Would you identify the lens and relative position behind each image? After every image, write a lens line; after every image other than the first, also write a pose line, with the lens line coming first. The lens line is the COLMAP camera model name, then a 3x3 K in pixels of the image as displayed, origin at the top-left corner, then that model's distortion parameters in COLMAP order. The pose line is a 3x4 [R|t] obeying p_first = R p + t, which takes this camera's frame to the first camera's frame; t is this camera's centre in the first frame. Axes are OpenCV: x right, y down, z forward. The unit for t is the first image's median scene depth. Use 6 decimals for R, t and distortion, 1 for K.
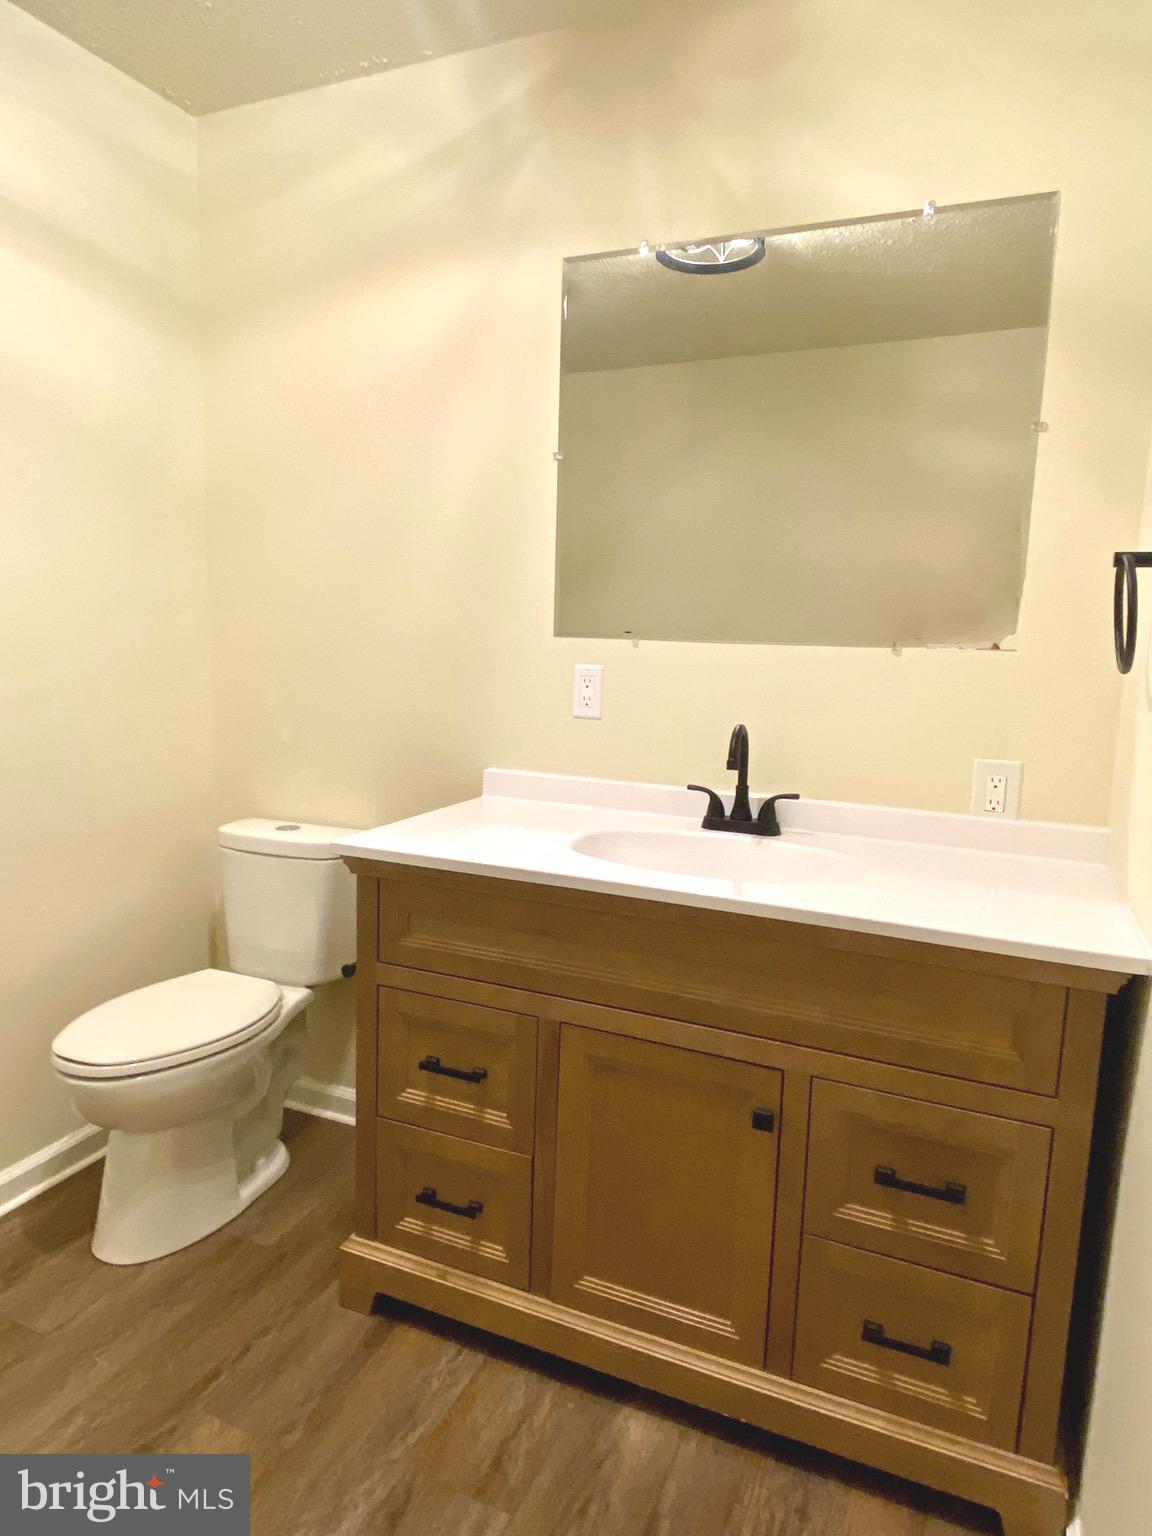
lens RADIAL K [[984.1, 0, 576.0], [0, 984.1, 768.0], [0, 0, 1]] dist [-0.007985, -0.003570]
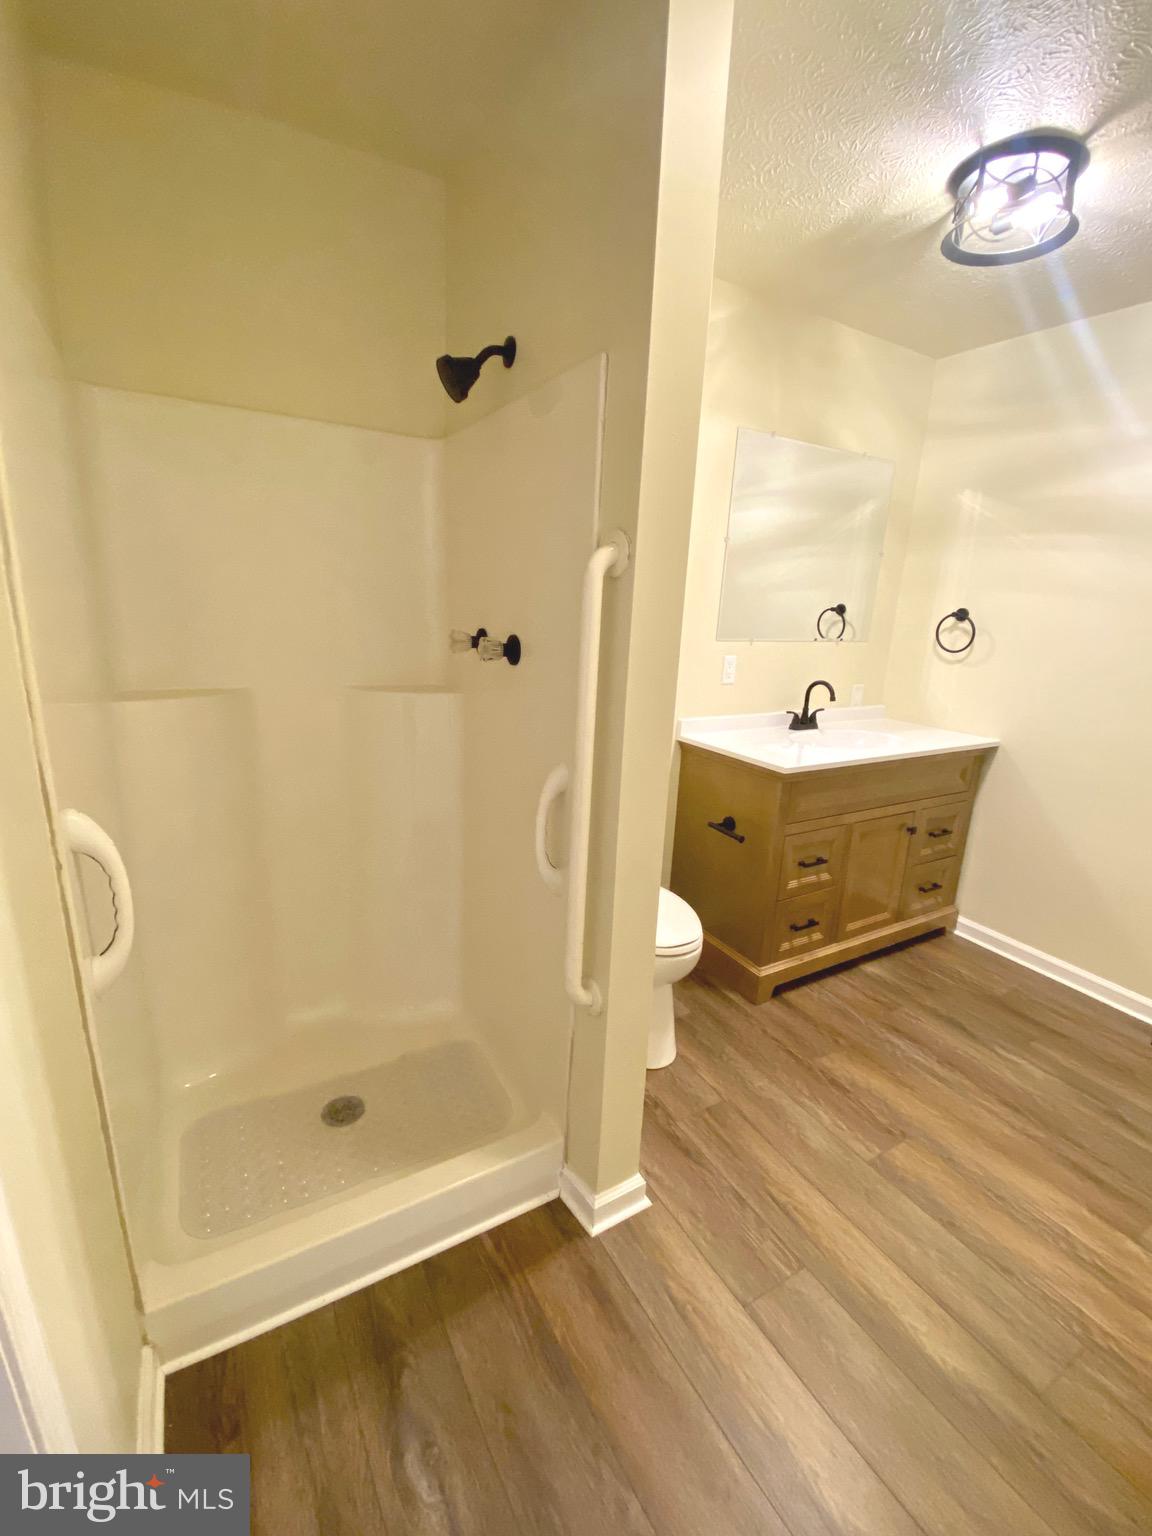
lens RADIAL K [[661.8, 0, 576.0], [0, 661.8, 768.0], [0, 0, 1]] dist [0.000336, -0.000052]
pose [[0.588113, -0.213700, 0.780035, -1.503166], [0.088232, 0.975657, 0.200770, -0.220131], [-0.803951, -0.049252, 0.592652, 0.593208]]
